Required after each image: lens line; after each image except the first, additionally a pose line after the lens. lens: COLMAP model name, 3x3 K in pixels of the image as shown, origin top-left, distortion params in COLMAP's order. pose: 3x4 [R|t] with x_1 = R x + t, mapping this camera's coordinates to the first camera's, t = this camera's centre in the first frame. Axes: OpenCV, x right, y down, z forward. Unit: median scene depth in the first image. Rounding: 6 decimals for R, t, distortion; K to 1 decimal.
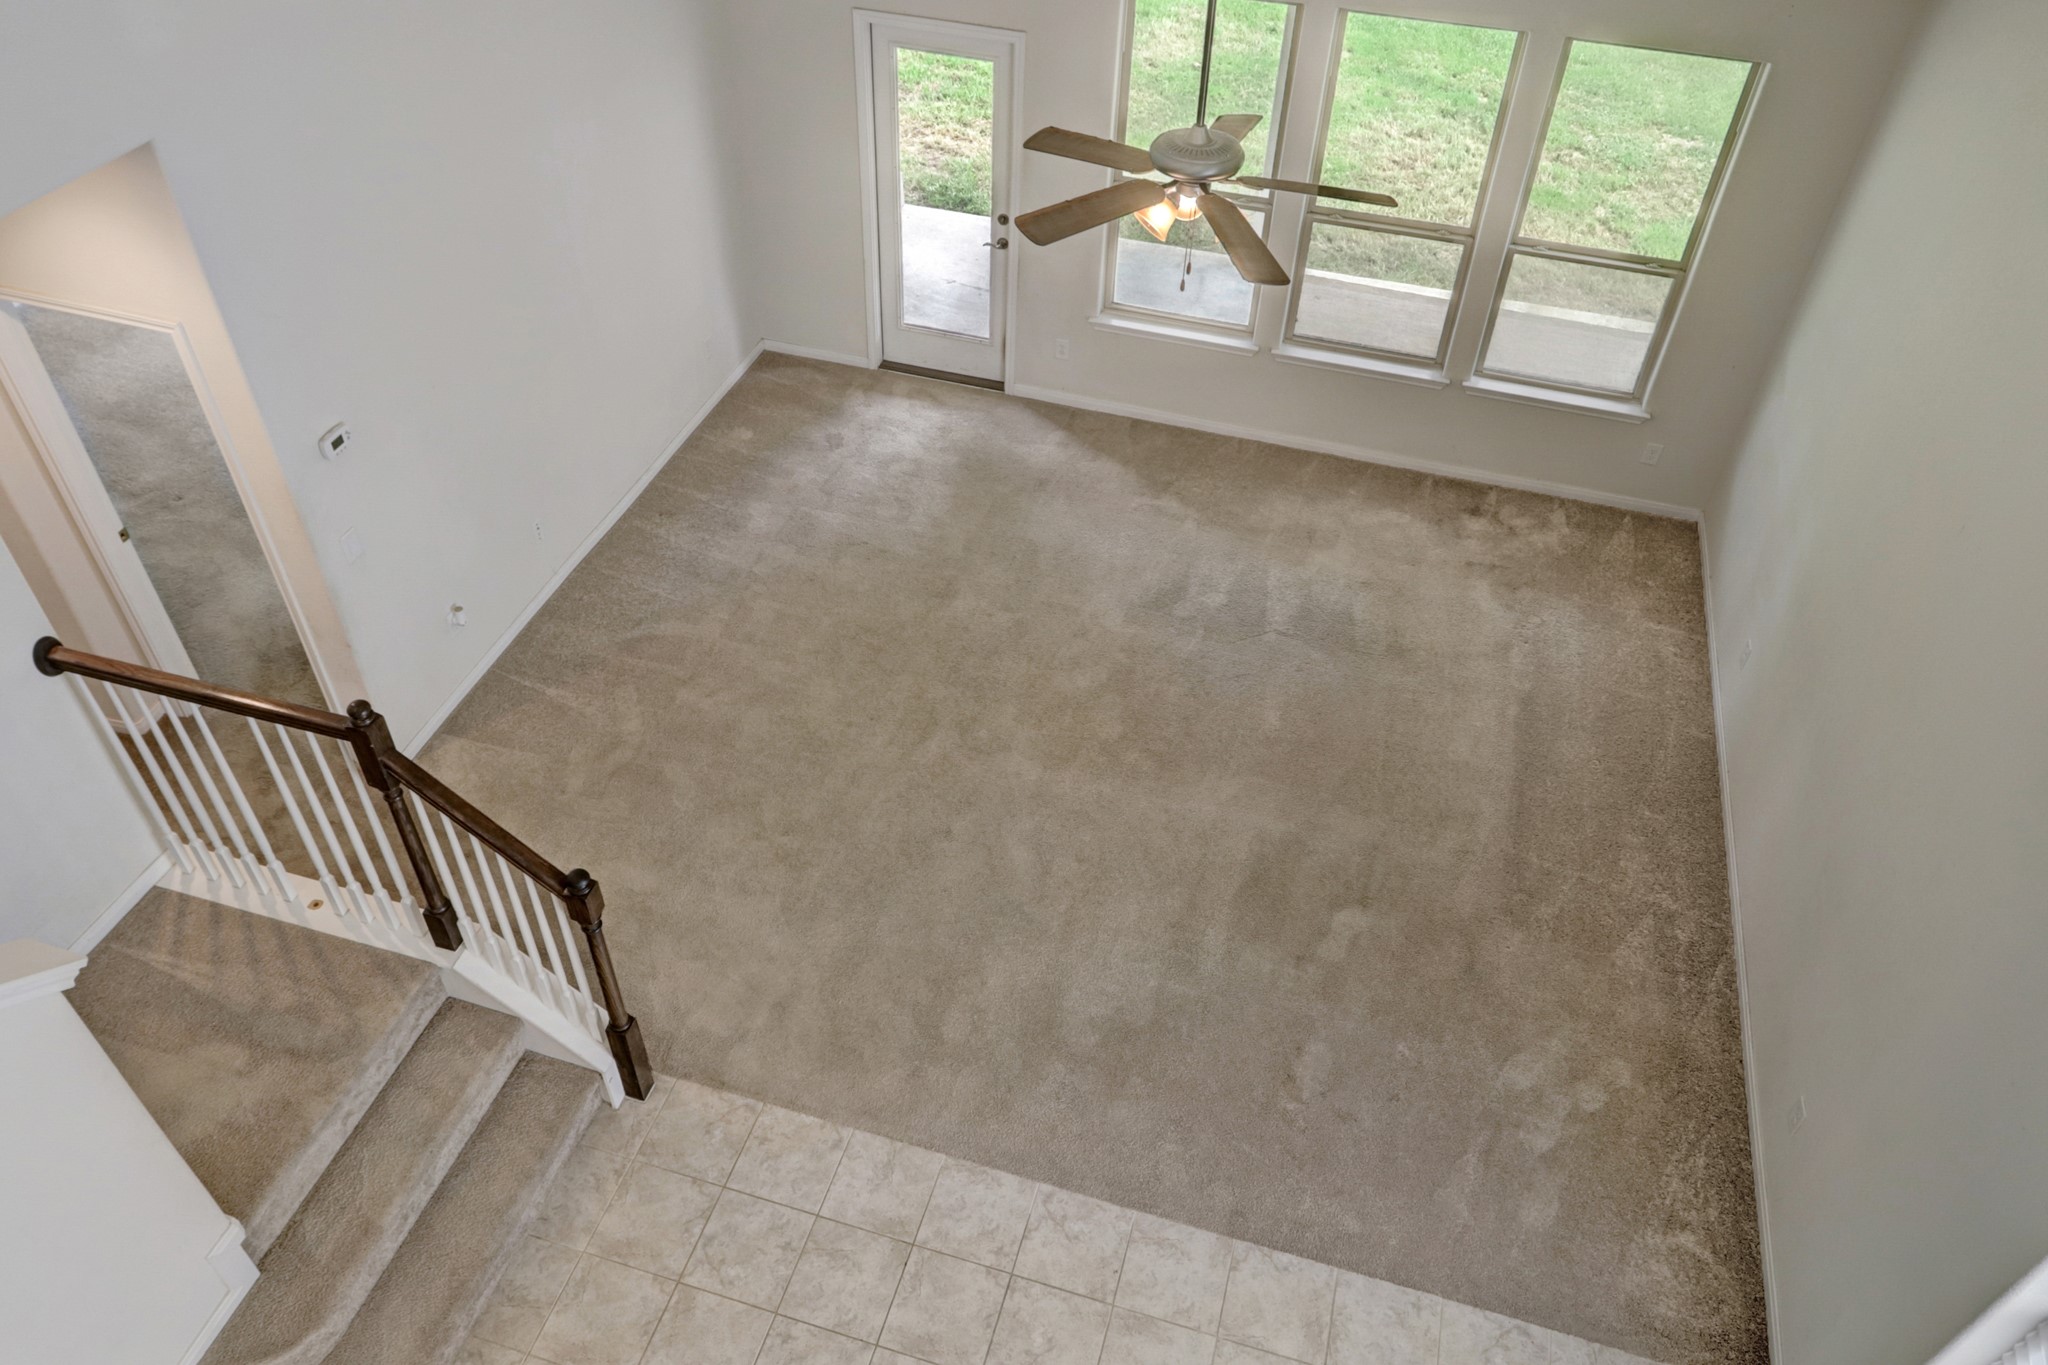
lens RADIAL K [[1445.2, 0, 1019.5], [0, 1445.2, 679.6], [0, 0, 1]] dist [0.002424, 0.001642]
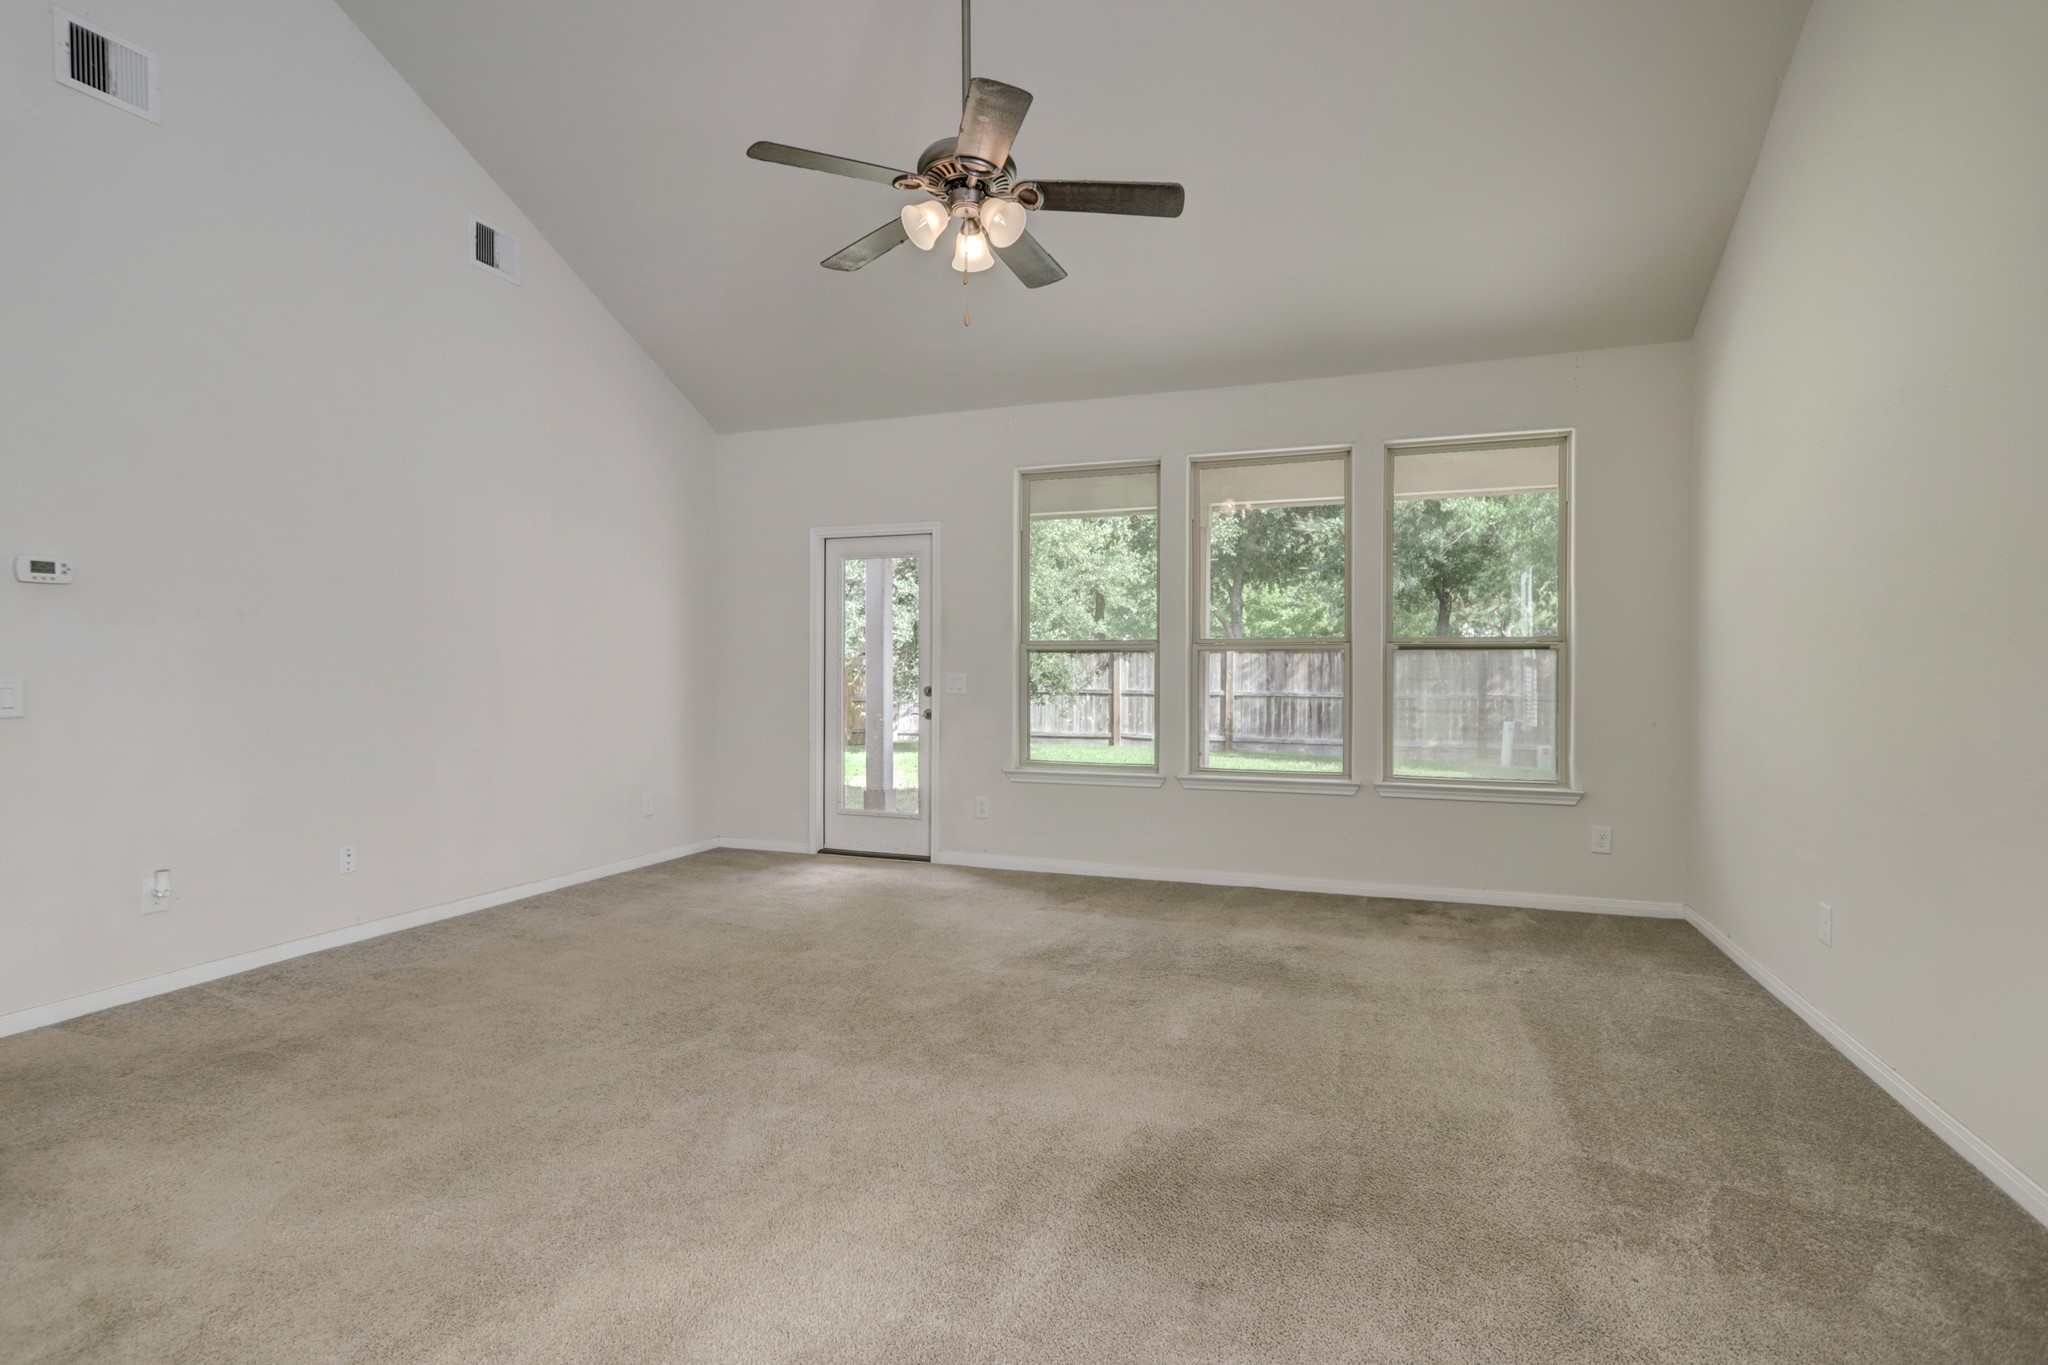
lens RADIAL K [[994.1, 0, 1023.1], [0, 994.1, 672.9], [0, 0, 1]] dist [0.000734, 0.000314]
pose [[0.997530, -0.027396, -0.064673, 0.127906], [-0.023465, 0.737898, -0.674504, 0.215934], [0.066201, 0.674356, 0.735433, 0.484581]]
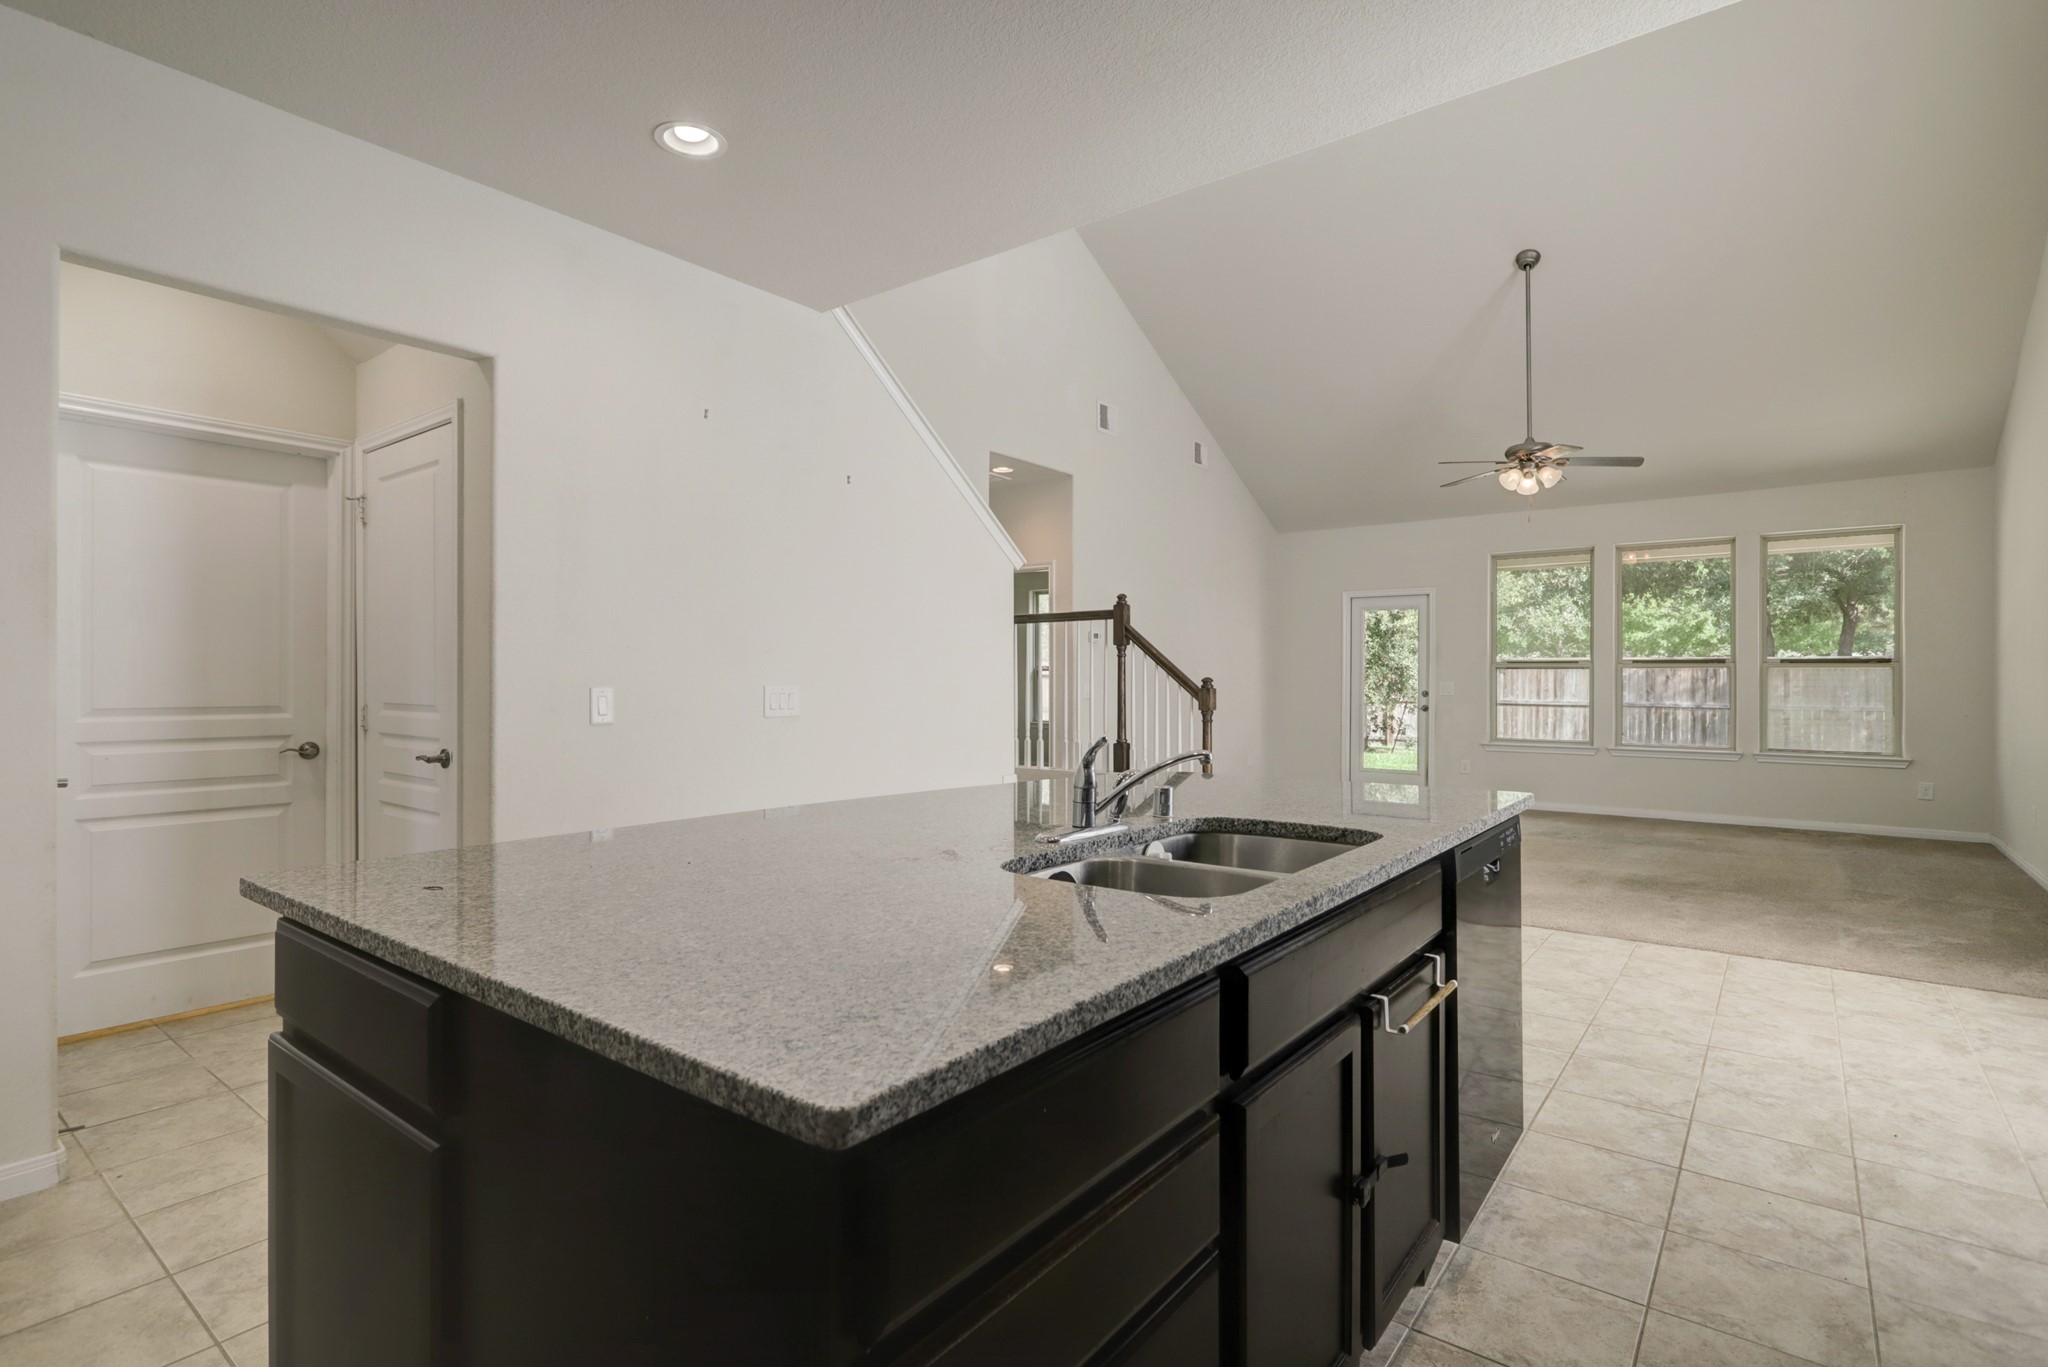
lens RADIAL K [[994.1, 0, 1023.1], [0, 994.1, 673.9], [0, 0, 1]] dist [0.000734, 0.000314]
pose [[0.931849, -0.028473, -0.361728, -0.033198], [-0.227726, 0.730234, -0.644126, 0.645484], [0.282486, 0.682603, 0.673984, 0.016045]]
